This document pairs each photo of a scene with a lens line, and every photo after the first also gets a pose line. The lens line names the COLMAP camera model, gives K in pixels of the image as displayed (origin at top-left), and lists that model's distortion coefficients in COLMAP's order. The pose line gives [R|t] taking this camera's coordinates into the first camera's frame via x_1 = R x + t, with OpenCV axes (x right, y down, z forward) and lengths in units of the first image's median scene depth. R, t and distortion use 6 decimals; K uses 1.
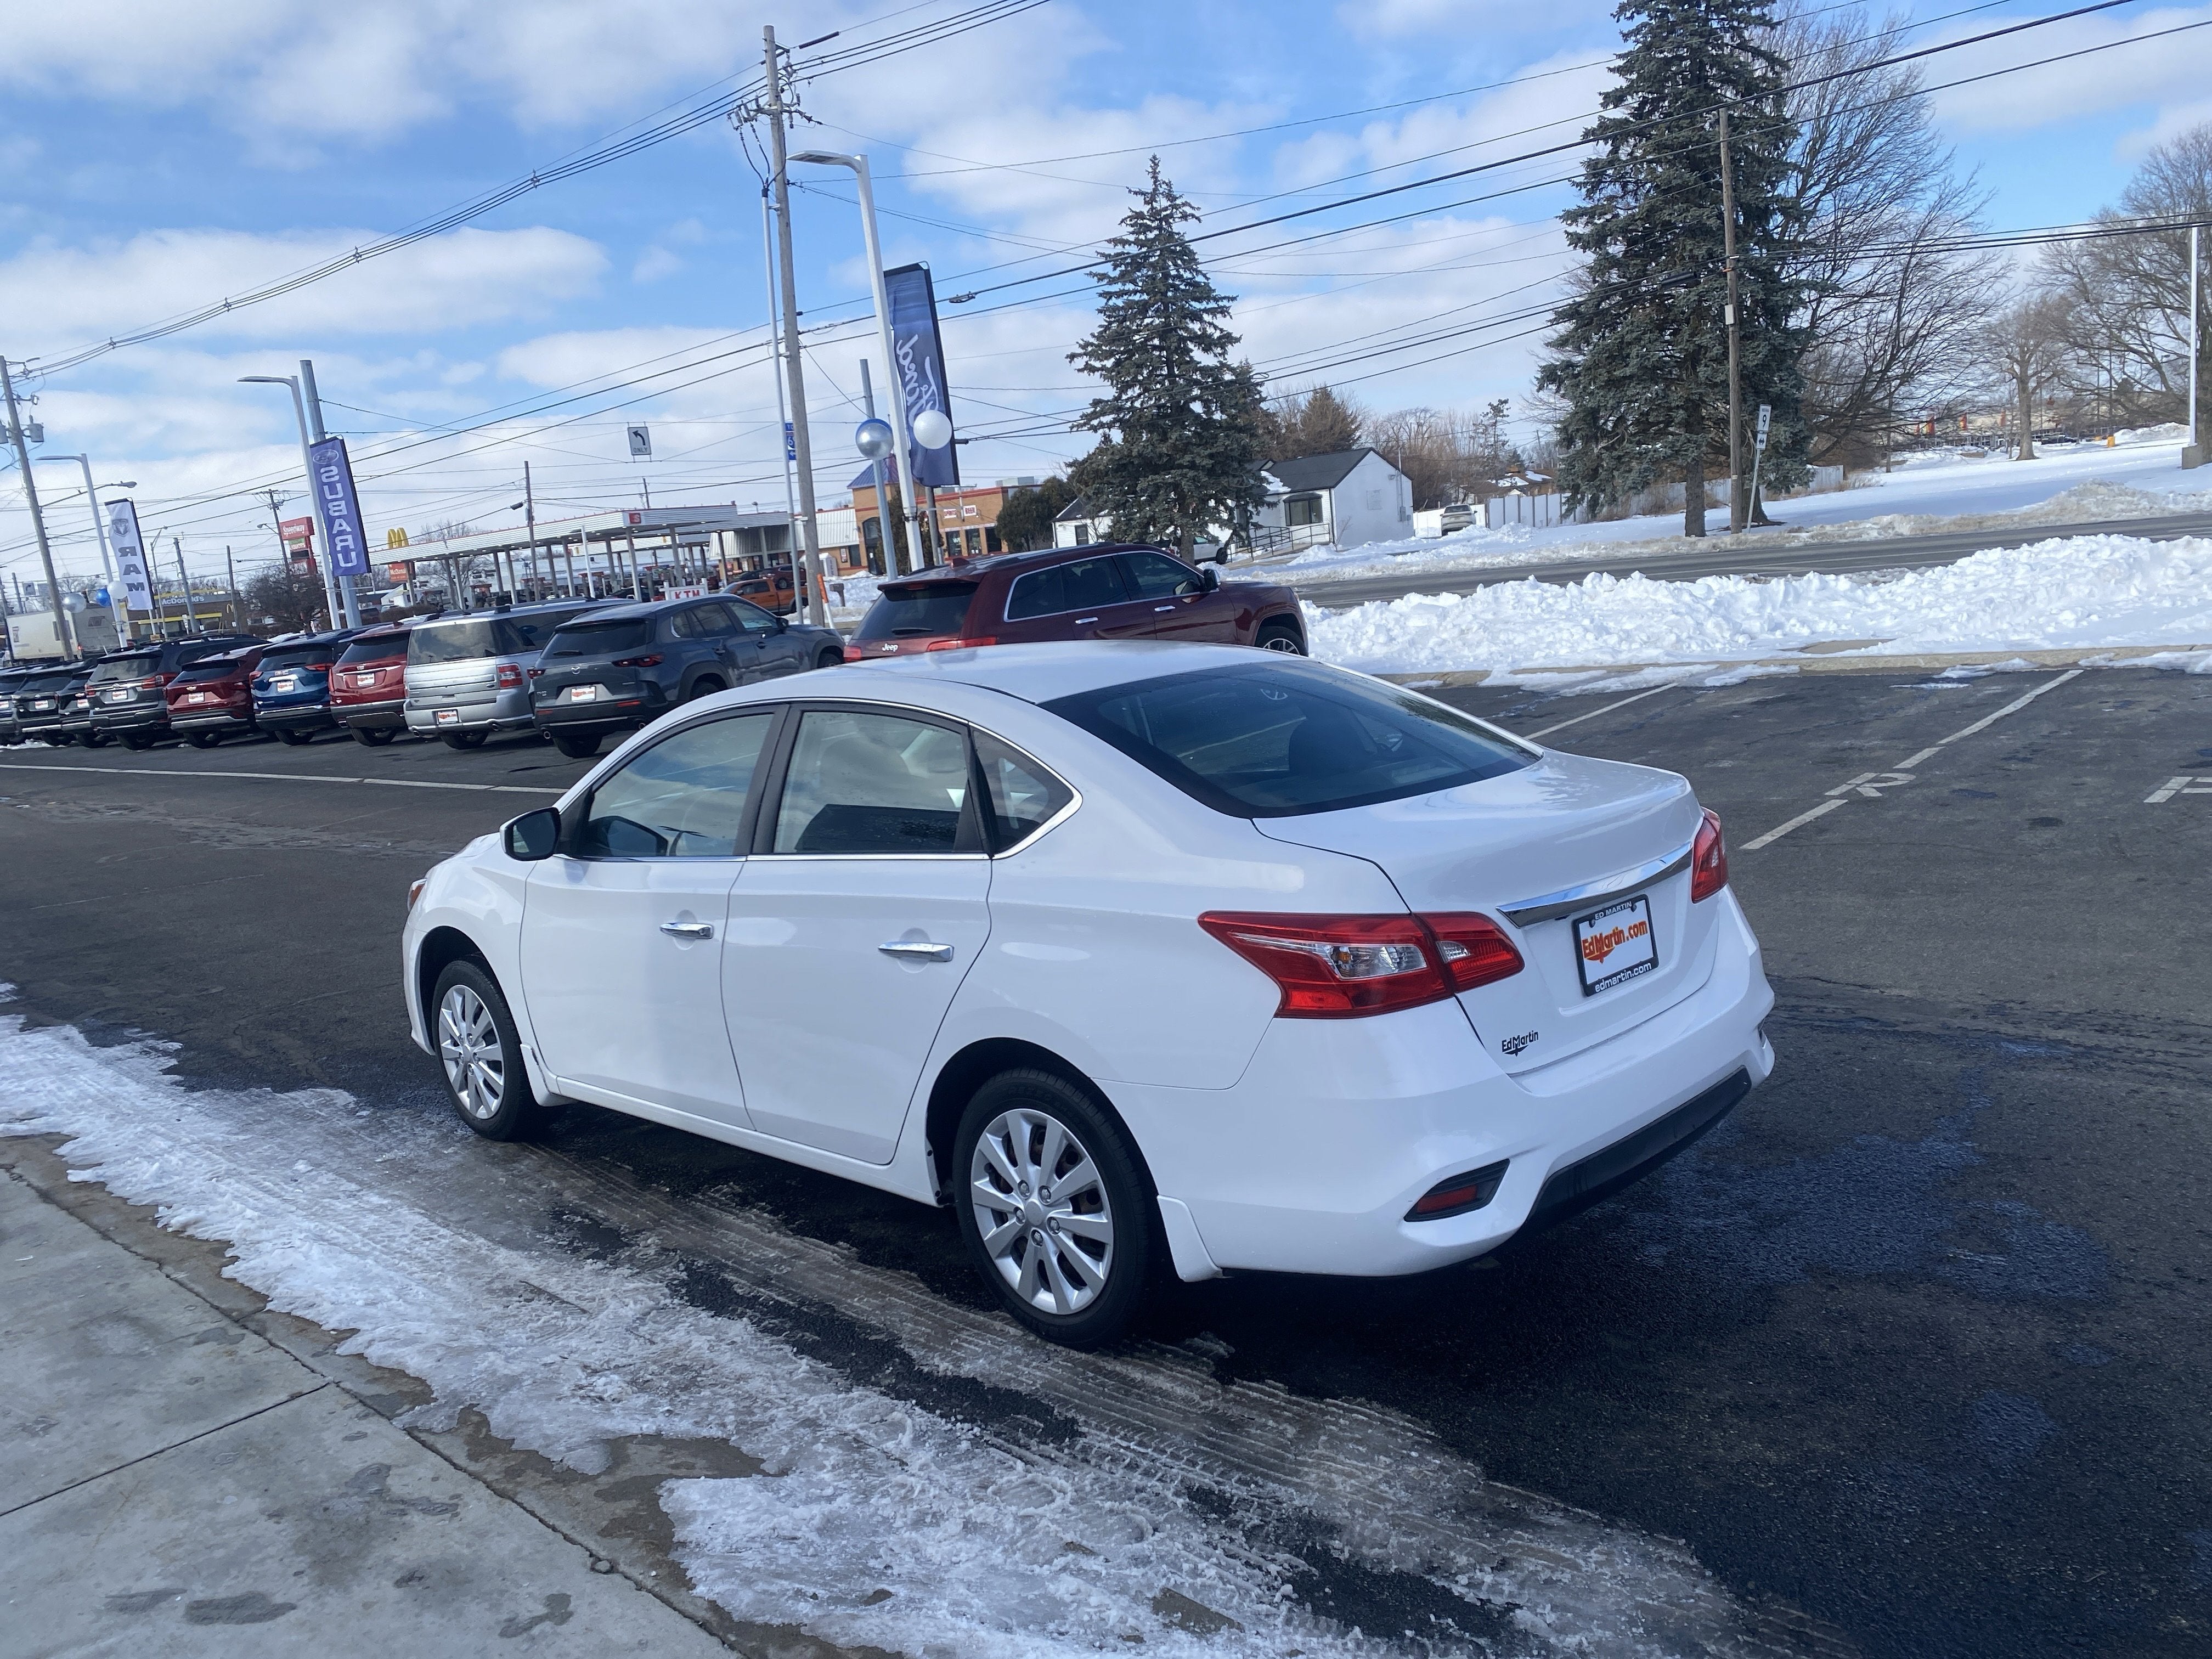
lens RADIAL K [[1702.0, 0, 1094.3], [0, 1702.0, 808.9], [0, 0, 1]] dist [0.025596, -0.019706]
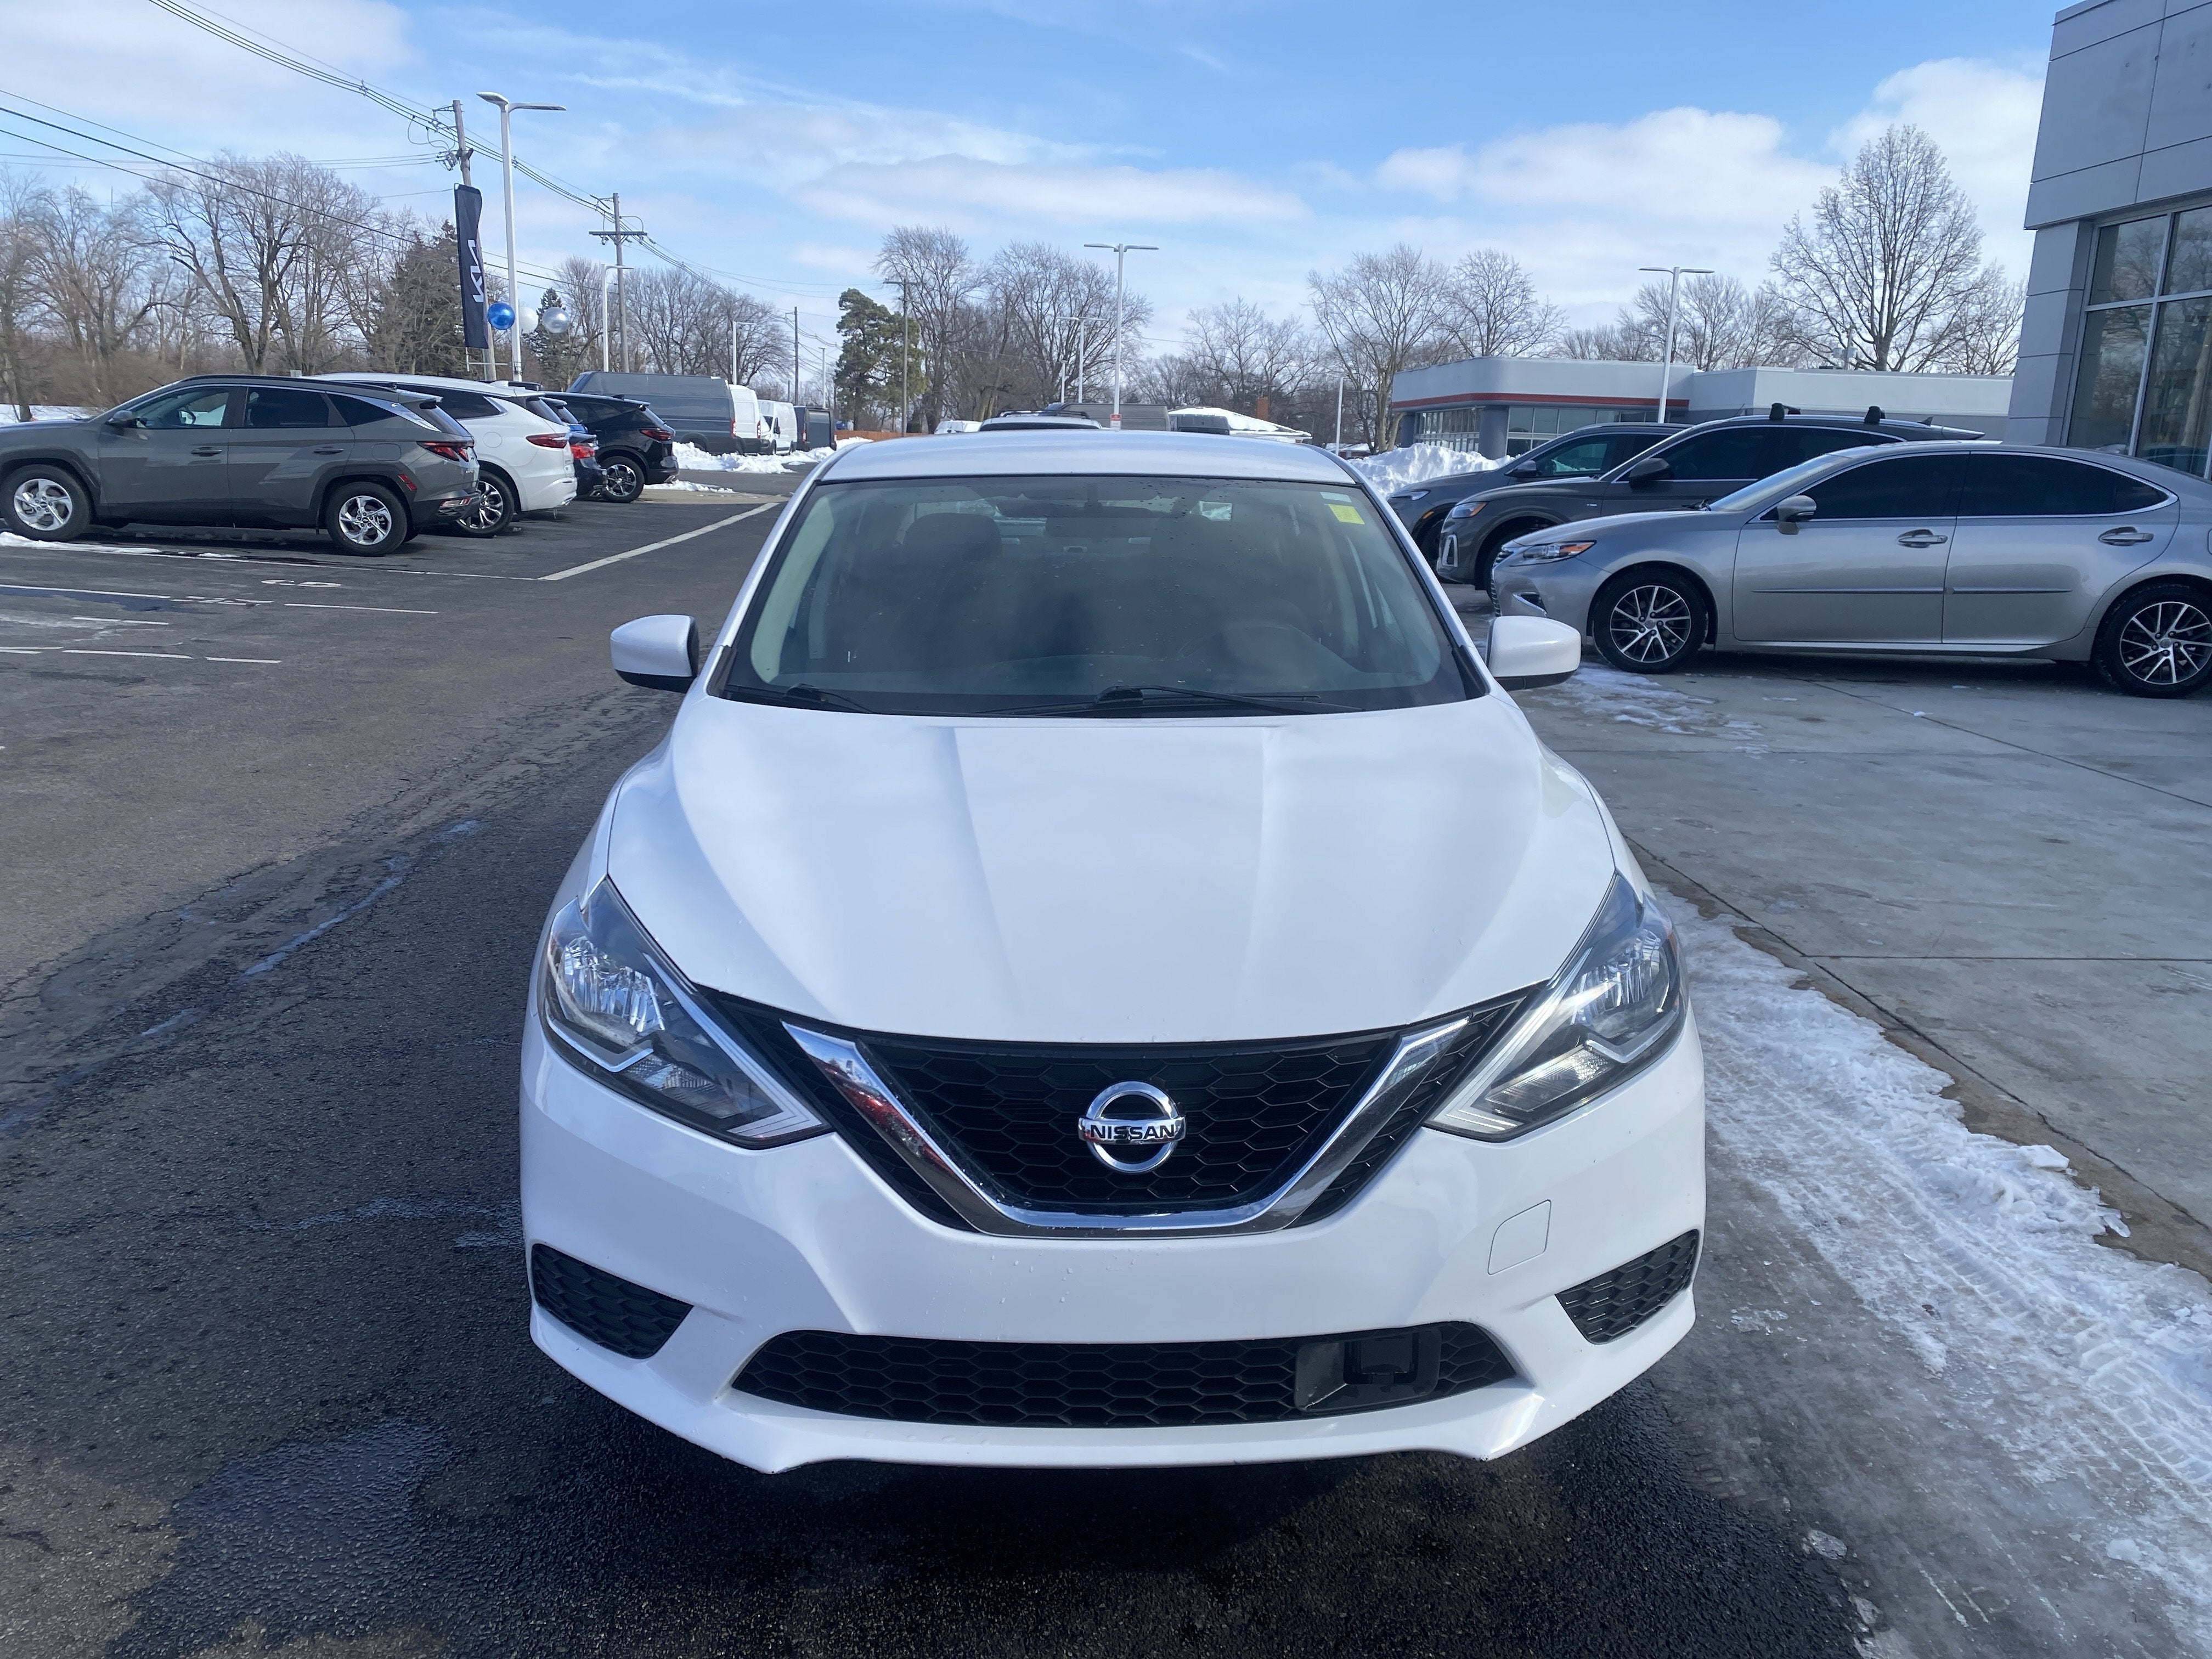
lens RADIAL K [[1702.0, 0, 1110.8], [0, 1702.0, 820.0], [0, 0, 1]] dist [0.025596, -0.019706]
pose [[-0.727970, -0.073641, 0.681643, -0.699963], [0.142413, 0.956289, 0.255403, -0.124659], [-0.670655, 0.283001, -0.685662, 1.655070]]
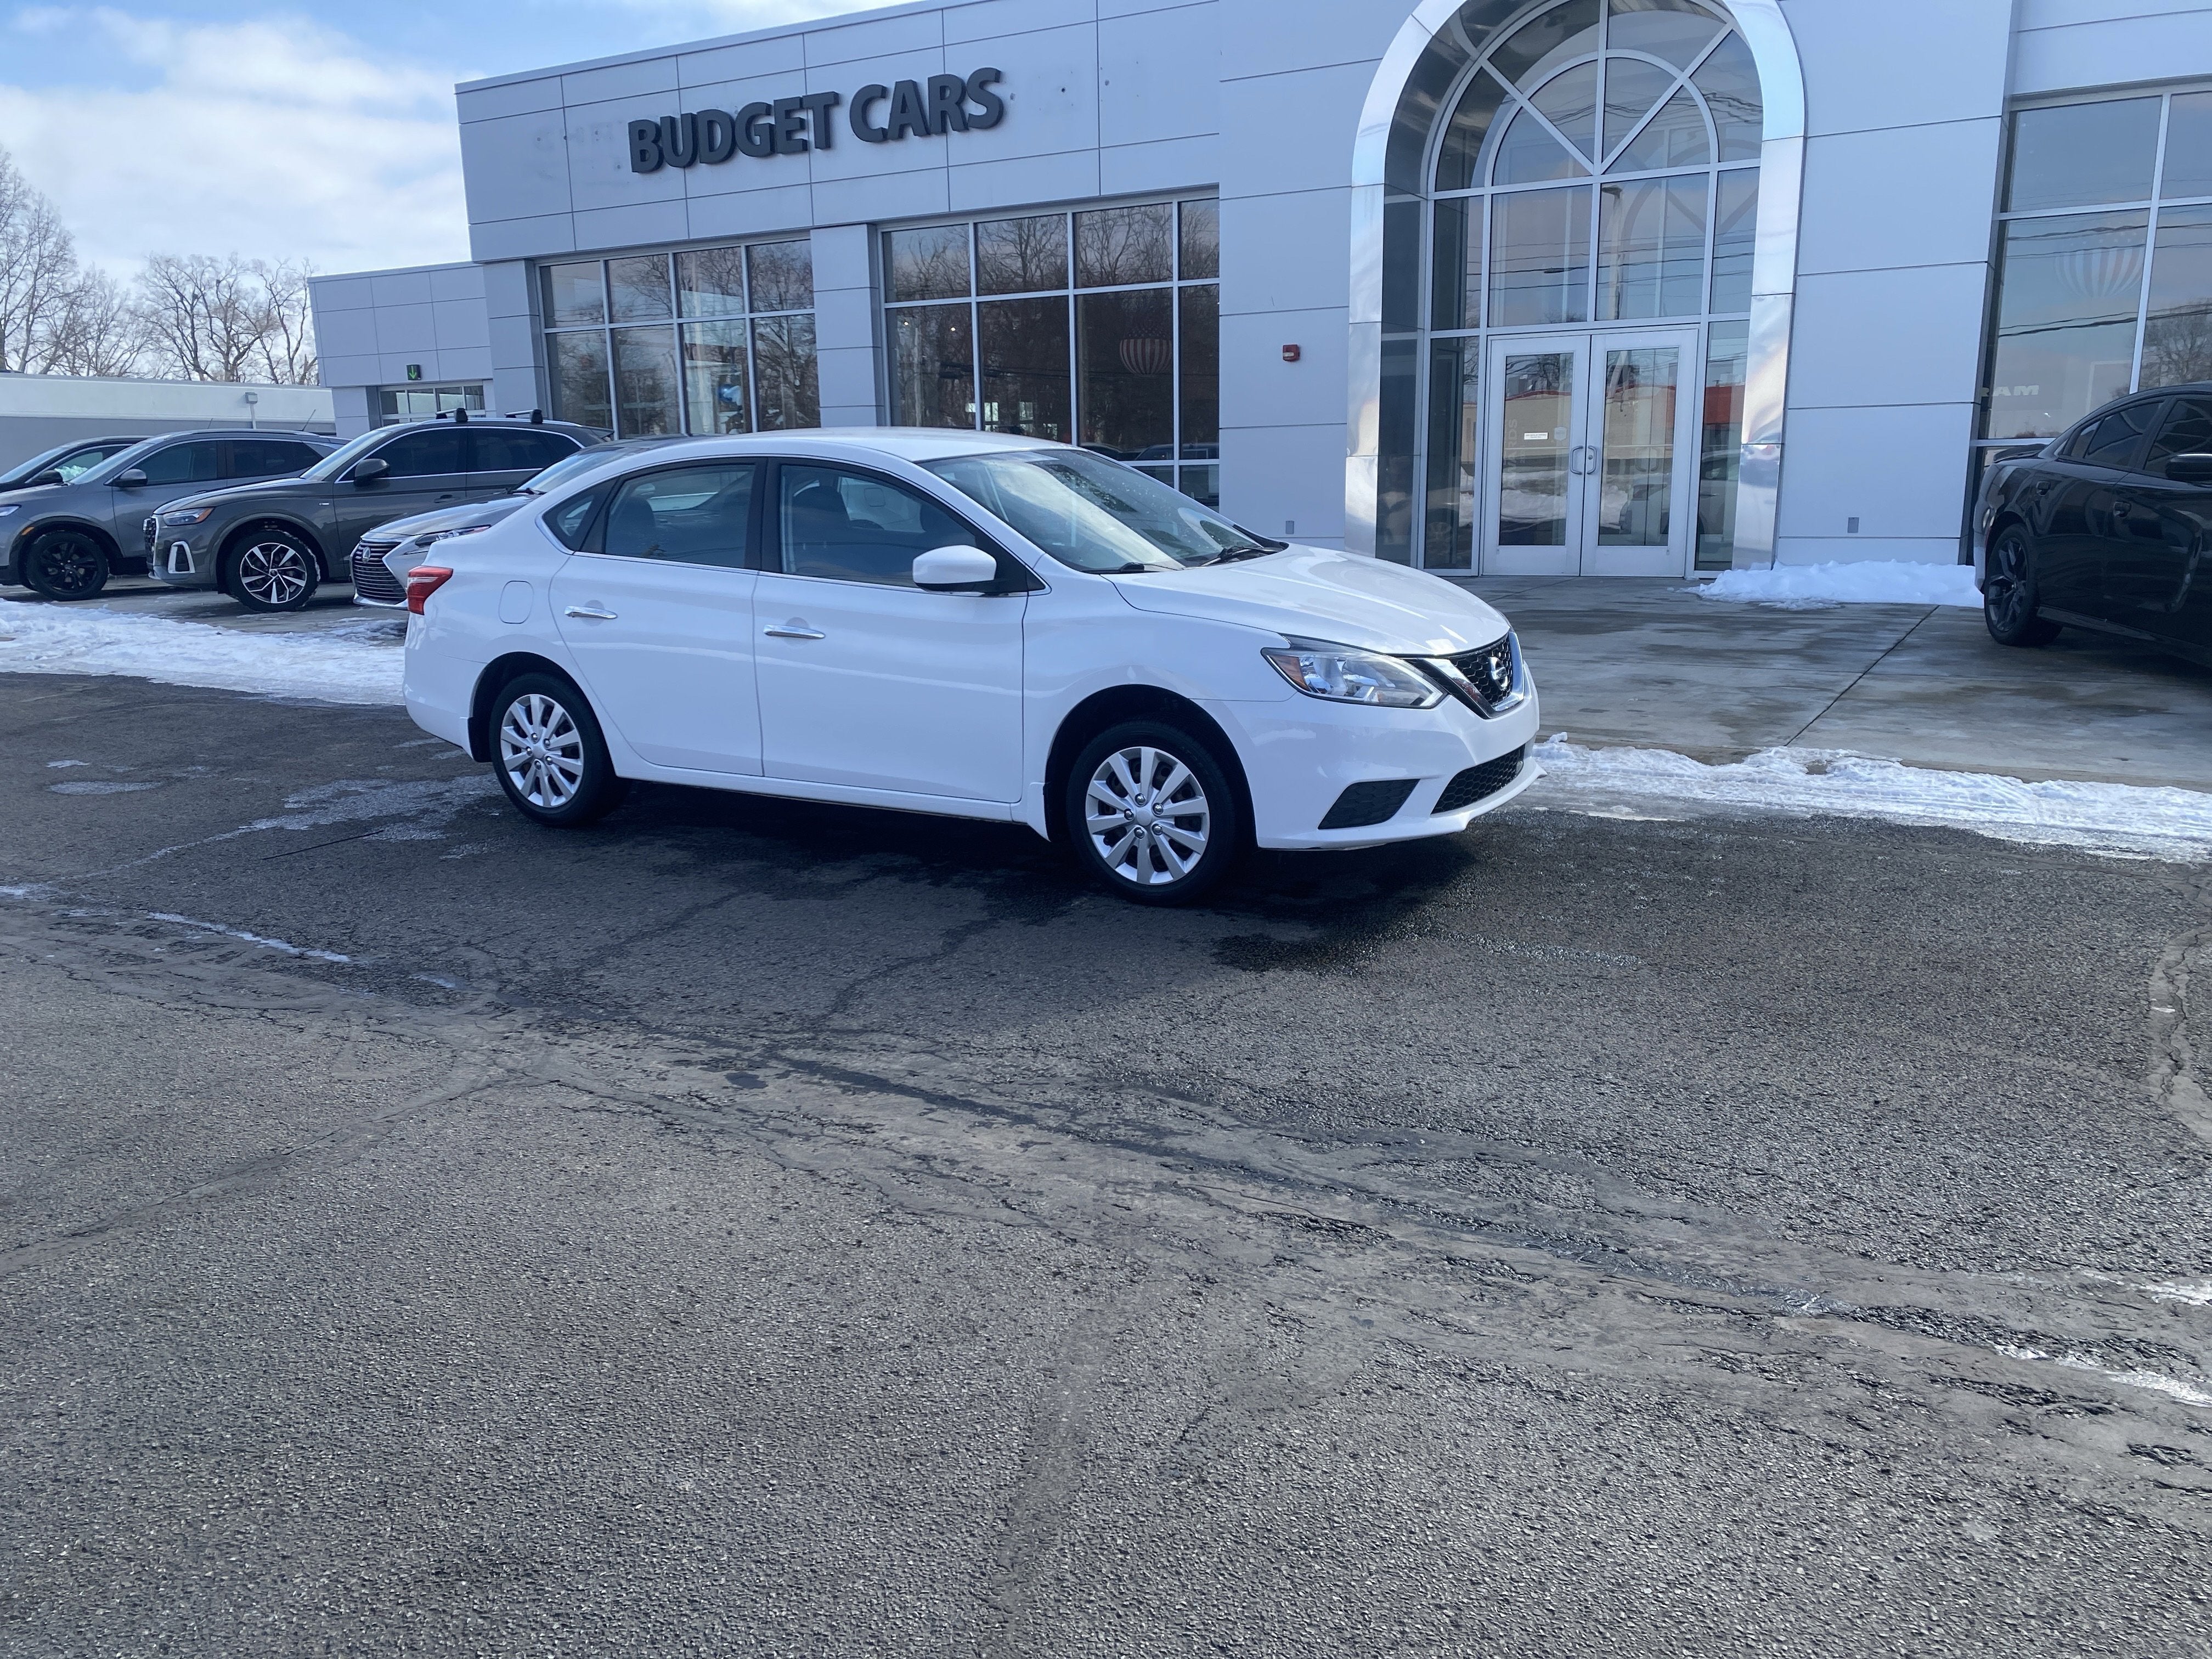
lens RADIAL K [[1675.0, 0, 1114.7], [0, 1675.0, 832.9], [0, 0, 1]] dist [0.040797, -0.039995]
pose [[-0.961296, 0.165447, -0.220312, 0.088153], [0.072197, 0.922951, 0.378086, -0.290278], [0.265890, 0.347546, -0.899174, 2.367800]]
